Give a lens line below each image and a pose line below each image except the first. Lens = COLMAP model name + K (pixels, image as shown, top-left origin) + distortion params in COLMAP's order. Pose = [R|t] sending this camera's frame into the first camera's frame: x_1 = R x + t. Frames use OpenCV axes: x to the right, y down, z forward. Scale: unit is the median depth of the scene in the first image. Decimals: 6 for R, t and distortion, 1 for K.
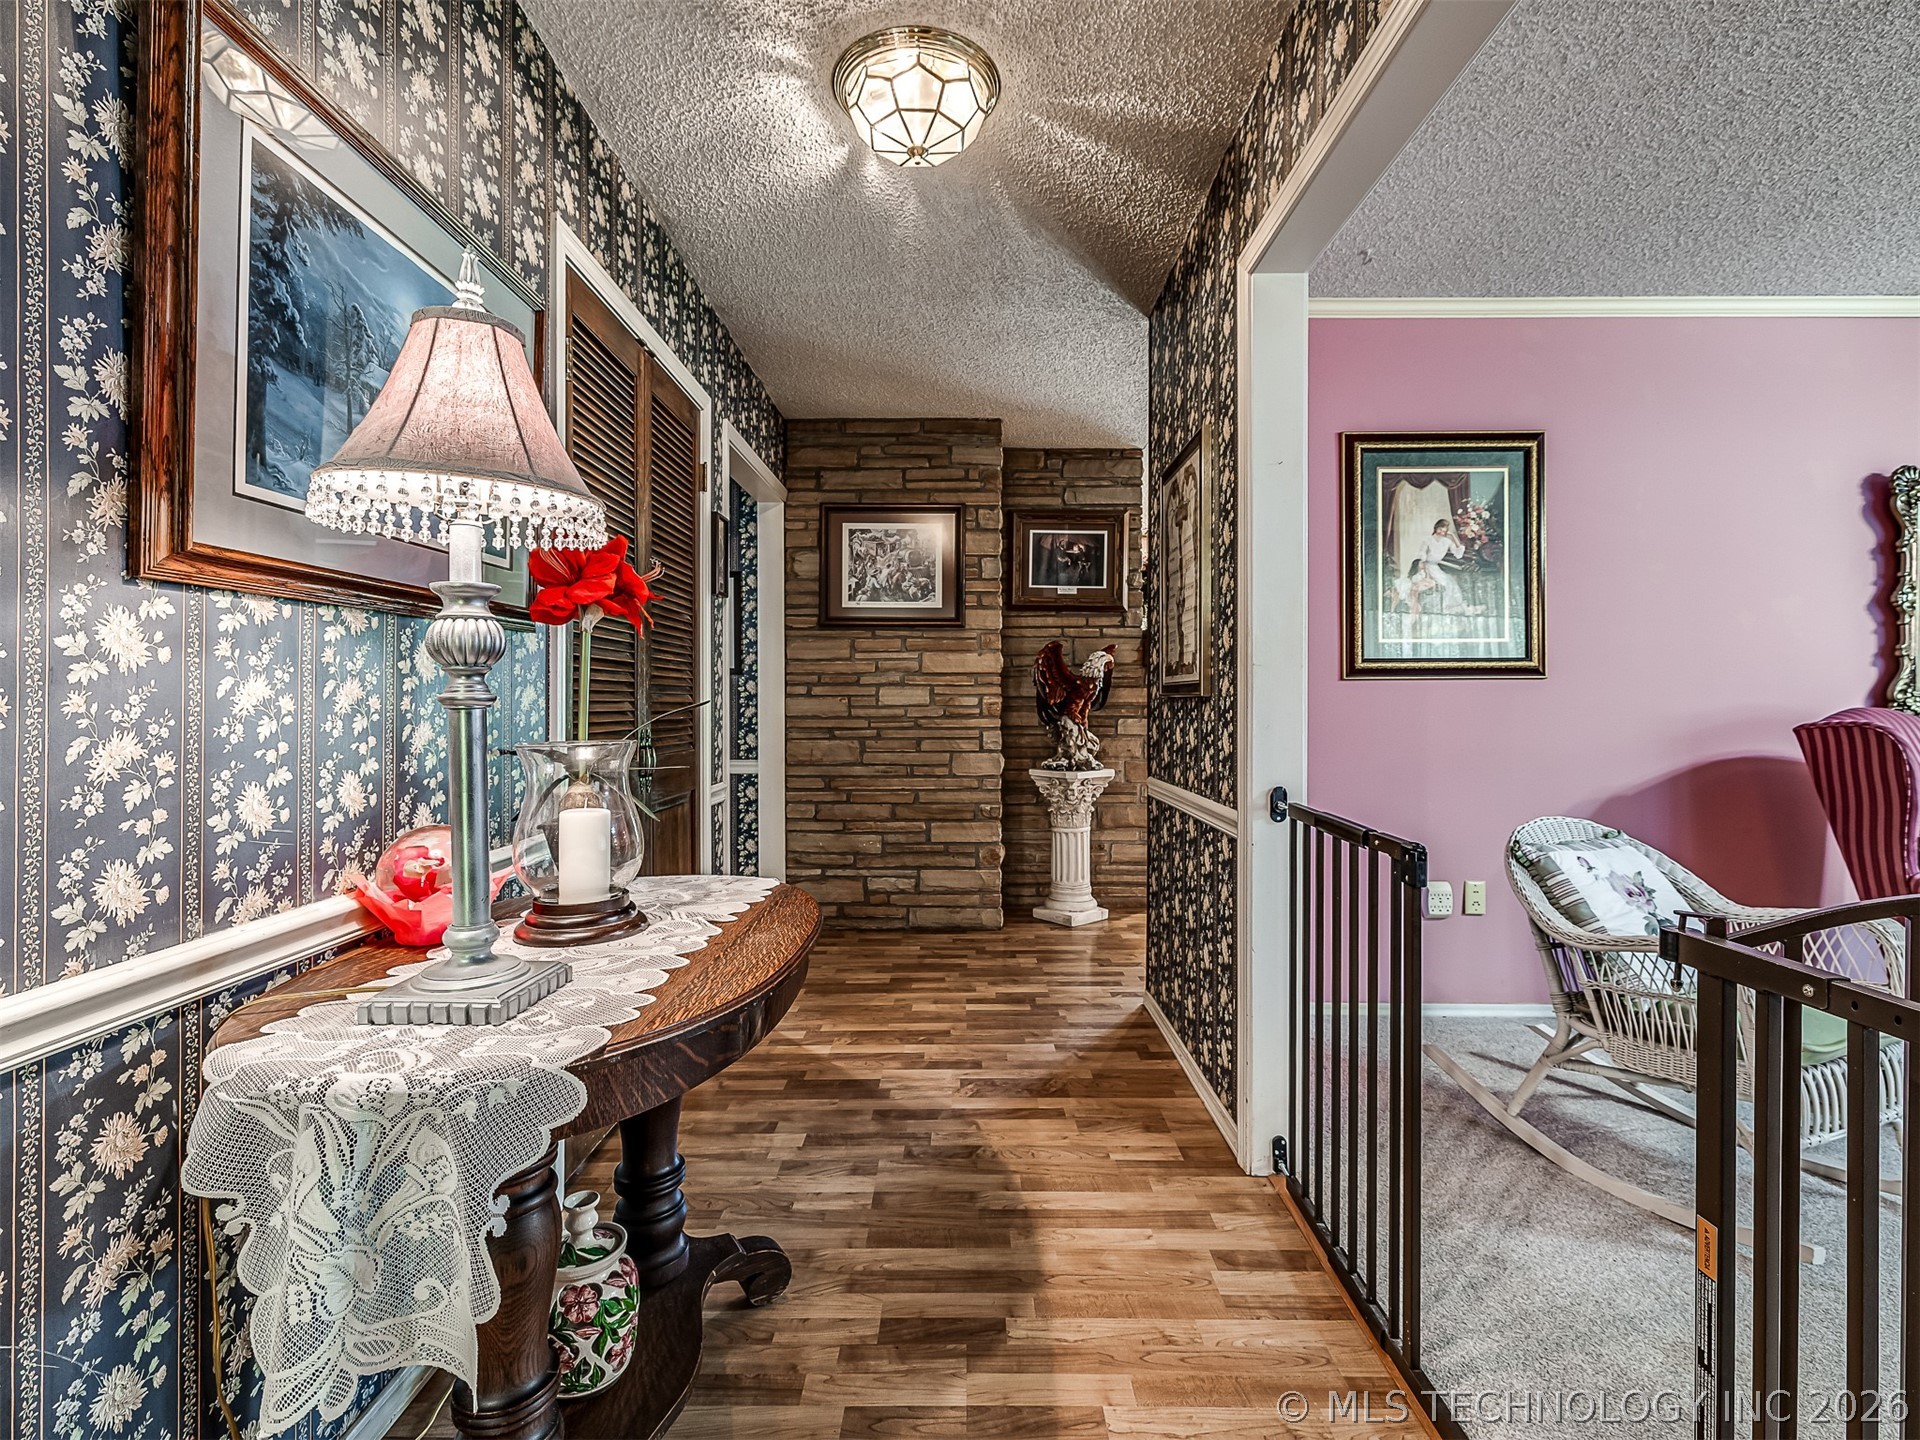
lens RADIAL K [[894.7, 0, 961.6], [0, 894.7, 710.2], [0, 0, 1]] dist [0.003185, -0.000097]
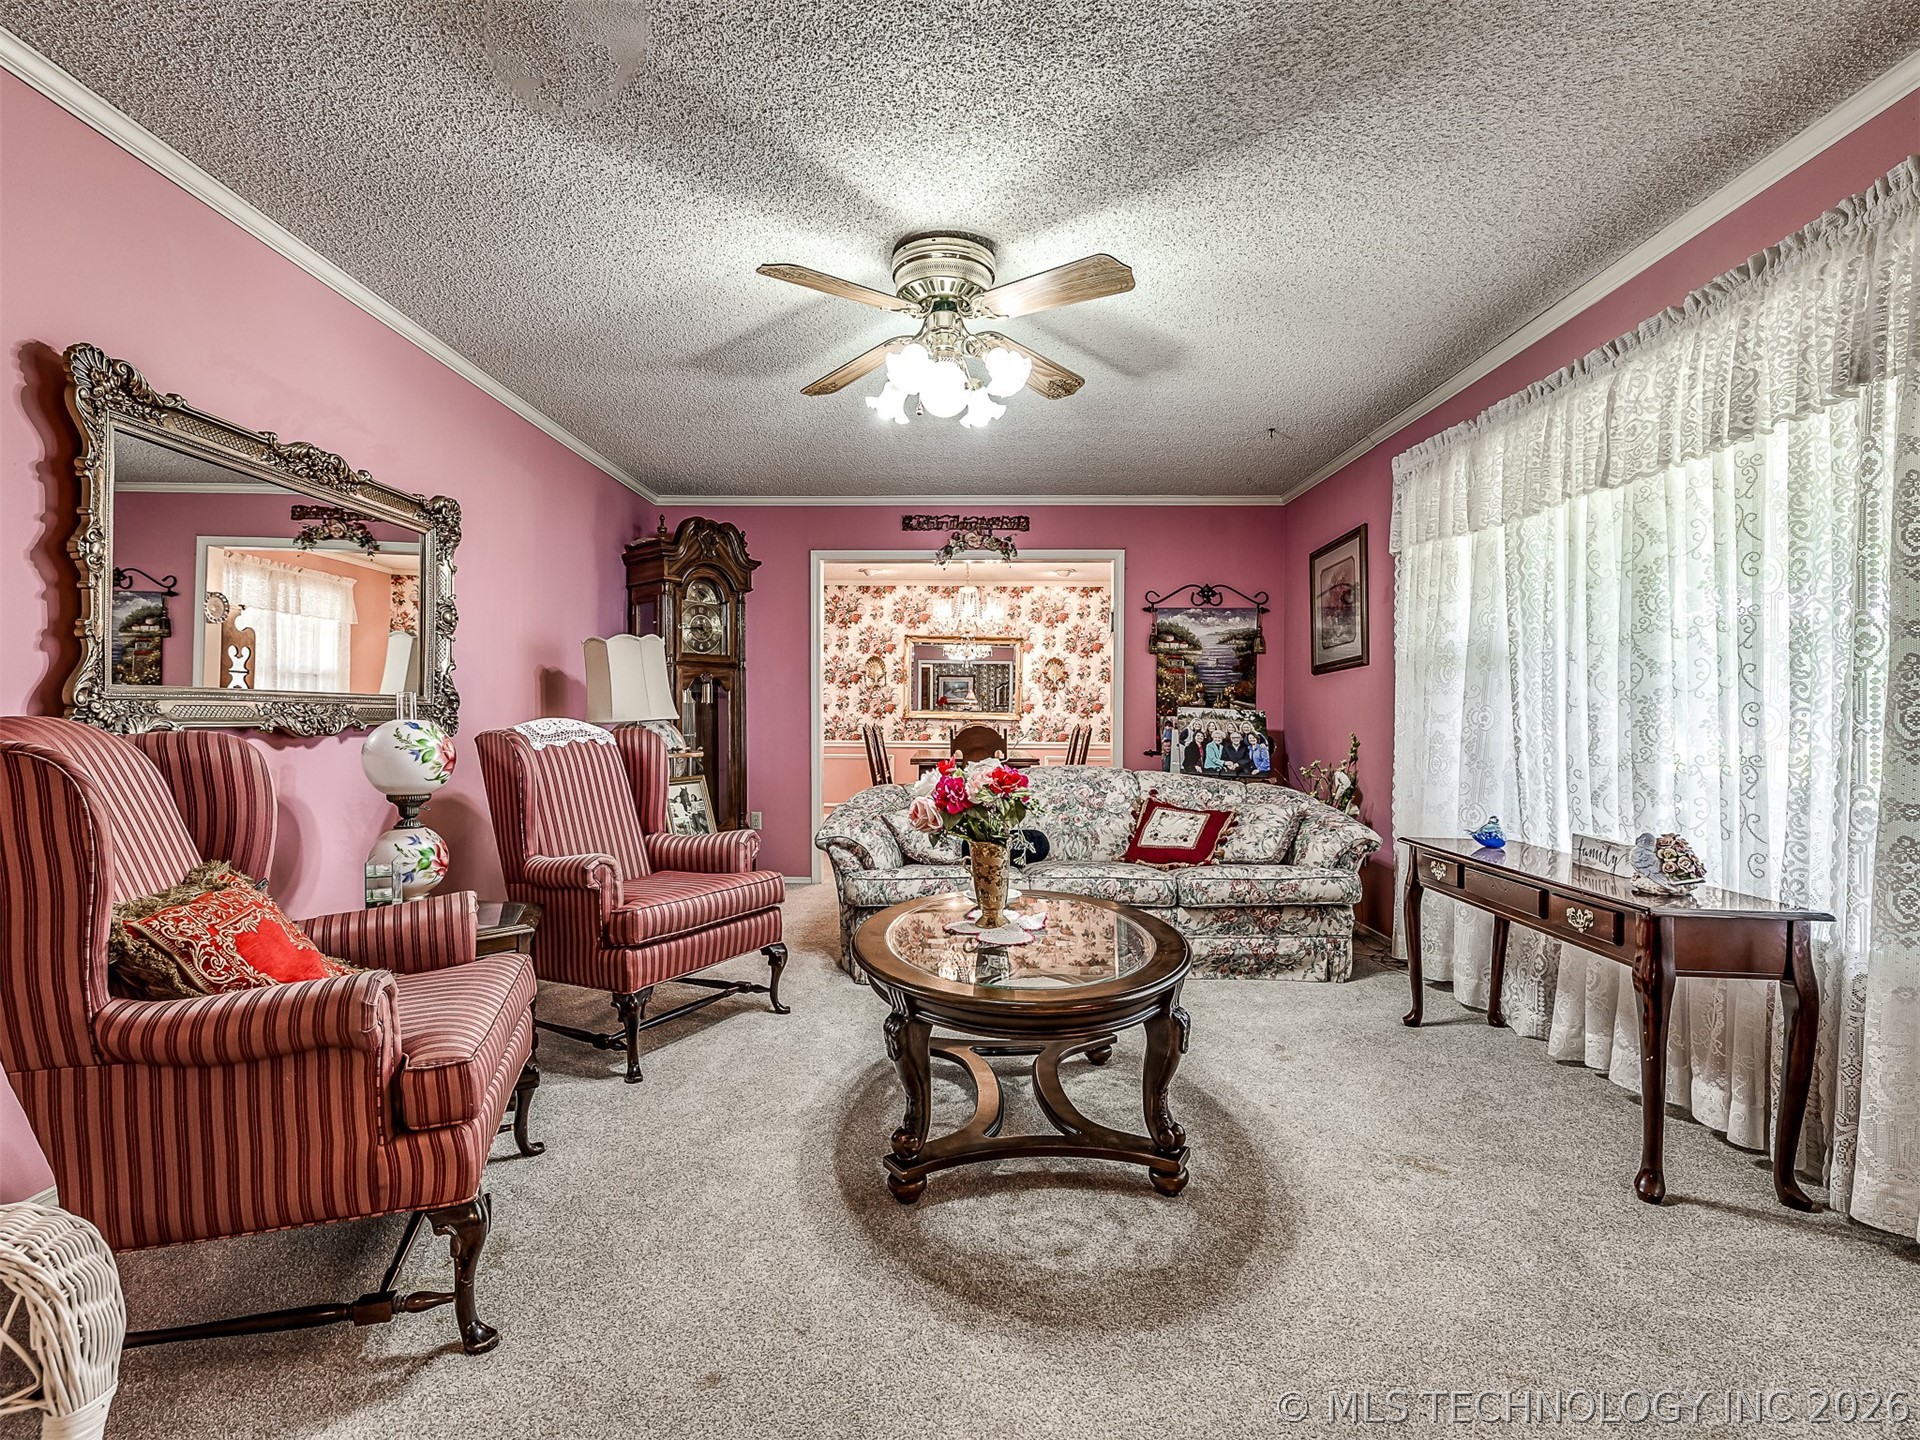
lens RADIAL K [[894.7, 0, 964.5], [0, 894.7, 717.5], [0, 0, 1]] dist [0.003185, -0.000097]
pose [[-0.007685, -0.001864, 0.999969, 0.384808], [0.002711, 0.999995, 0.001885, -0.001354], [-0.999967, 0.002725, -0.007680, 0.360496]]
